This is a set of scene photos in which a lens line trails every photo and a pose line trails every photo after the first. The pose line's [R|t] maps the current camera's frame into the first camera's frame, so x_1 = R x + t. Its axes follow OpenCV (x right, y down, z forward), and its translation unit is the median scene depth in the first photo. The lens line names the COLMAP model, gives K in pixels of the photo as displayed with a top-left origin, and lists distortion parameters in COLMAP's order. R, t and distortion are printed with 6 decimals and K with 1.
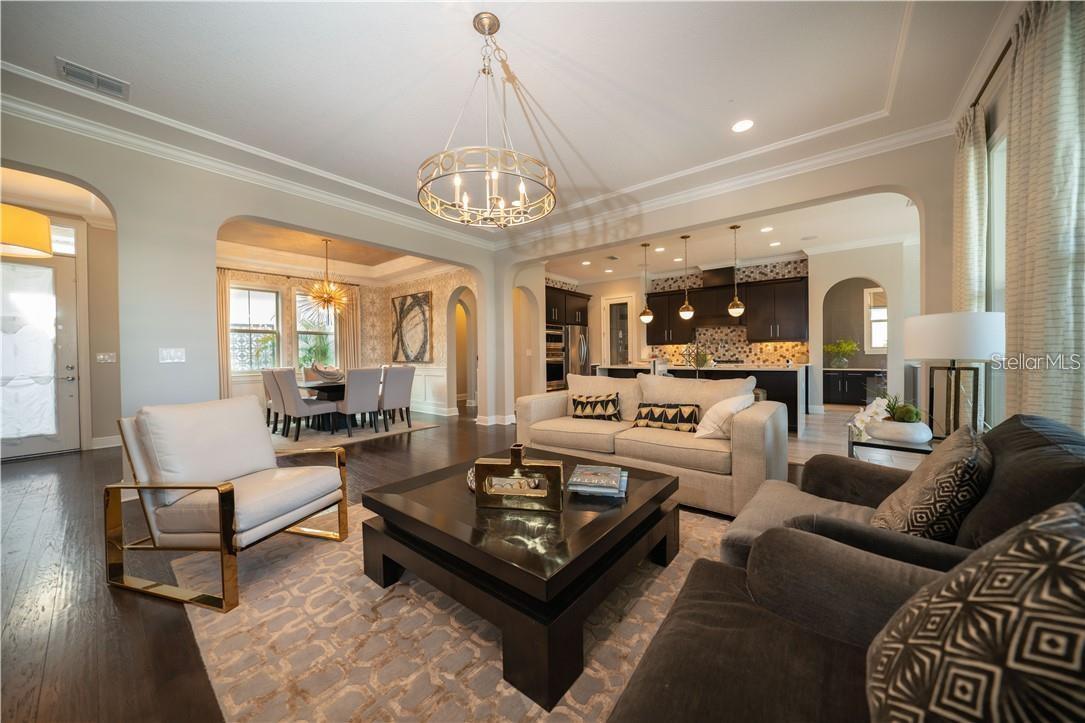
lens RADIAL K [[373.8, 0, 539.1], [0, 373.8, 356.2], [0, 0, 1]] dist [-0.030145, 0.006464]
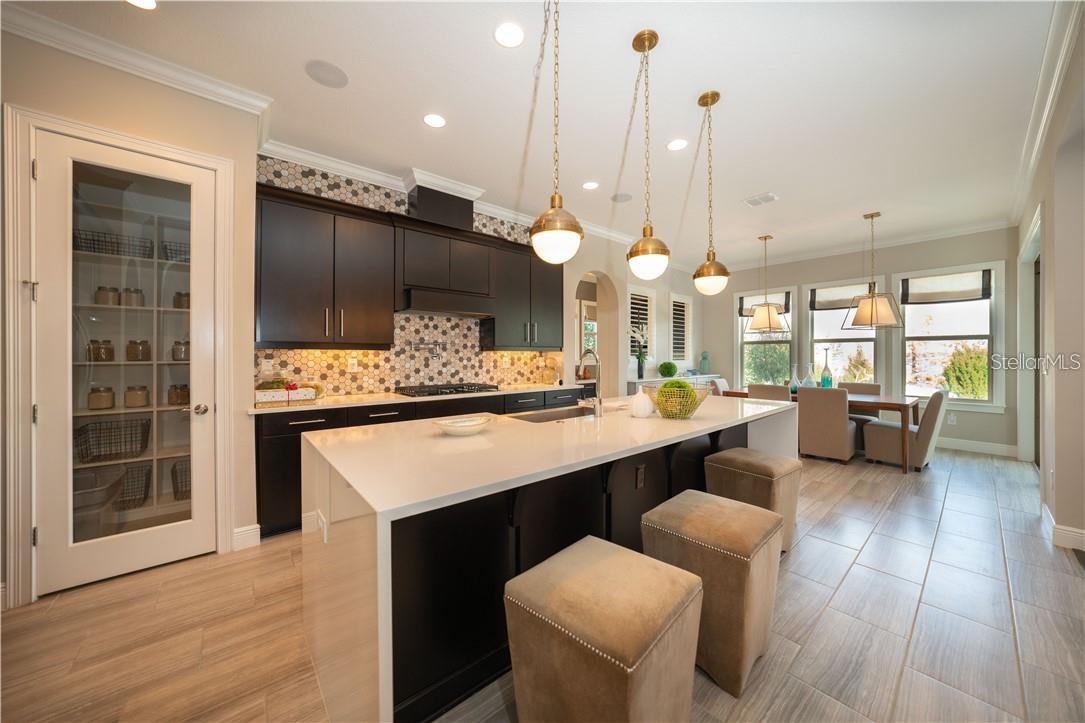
lens RADIAL K [[373.8, 0, 536.4], [0, 373.8, 356.3], [0, 0, 1]] dist [-0.030145, 0.006464]
pose [[0.197693, 0.007041, 0.980239, 0.037543], [0.001822, 0.999970, -0.007551, -0.023508], [-0.980262, 0.003279, 0.197674, 0.827414]]
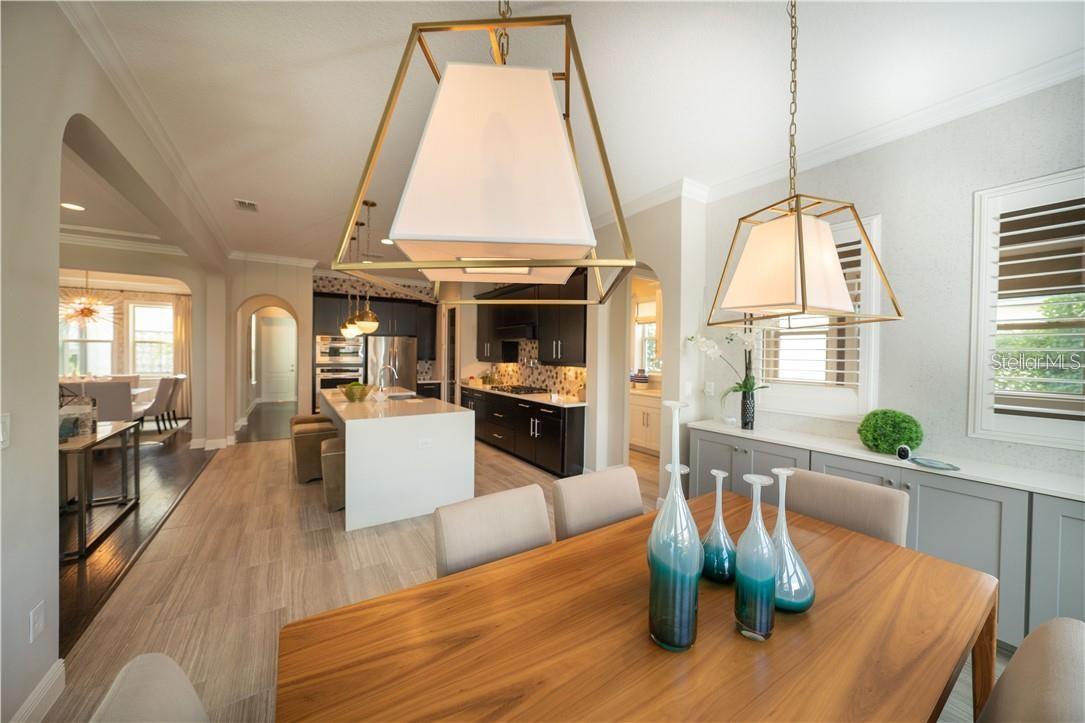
lens RADIAL K [[373.8, 0, 540.8], [0, 373.8, 360.4], [0, 0, 1]] dist [-0.030145, 0.006464]
pose [[0.955320, 0.029654, -0.294082, 0.766581], [-0.026626, 0.999543, 0.014296, -0.054808], [0.294372, -0.005827, 0.955673, 0.326831]]
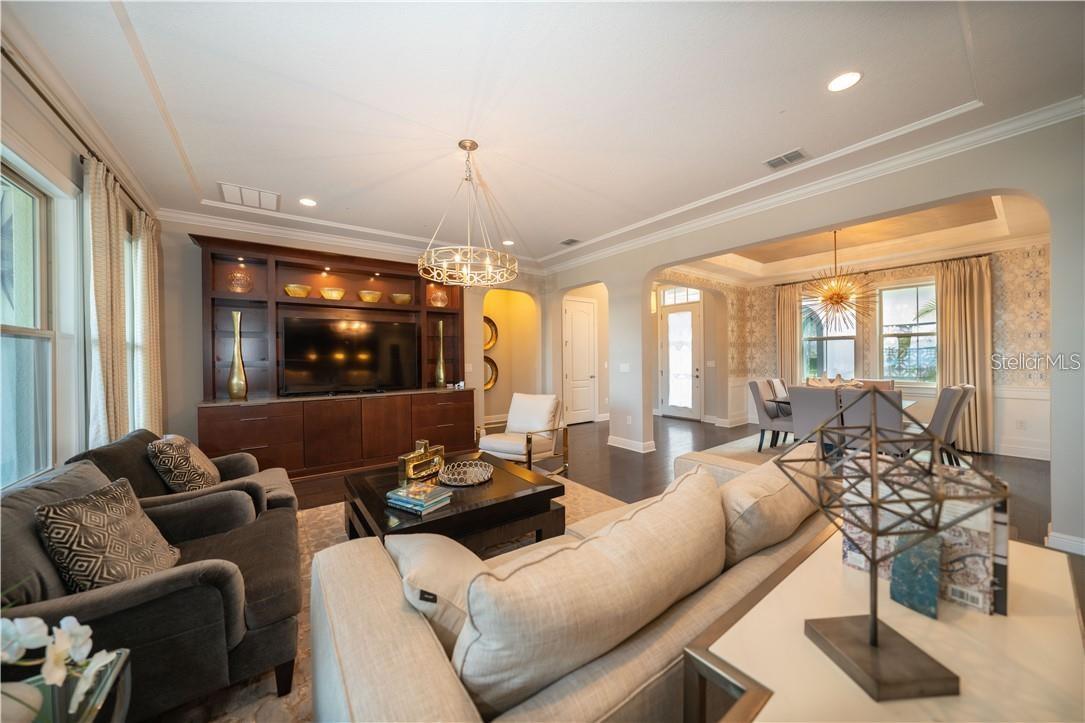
lens RADIAL K [[373.8, 0, 537.6], [0, 373.8, 360.2], [0, 0, 1]] dist [-0.030145, 0.006464]
pose [[-0.261569, 0.020967, -0.964957, 0.326125], [0.005470, 0.999780, 0.020241, -0.031419], [0.965169, 0.000016, -0.261626, 0.459144]]
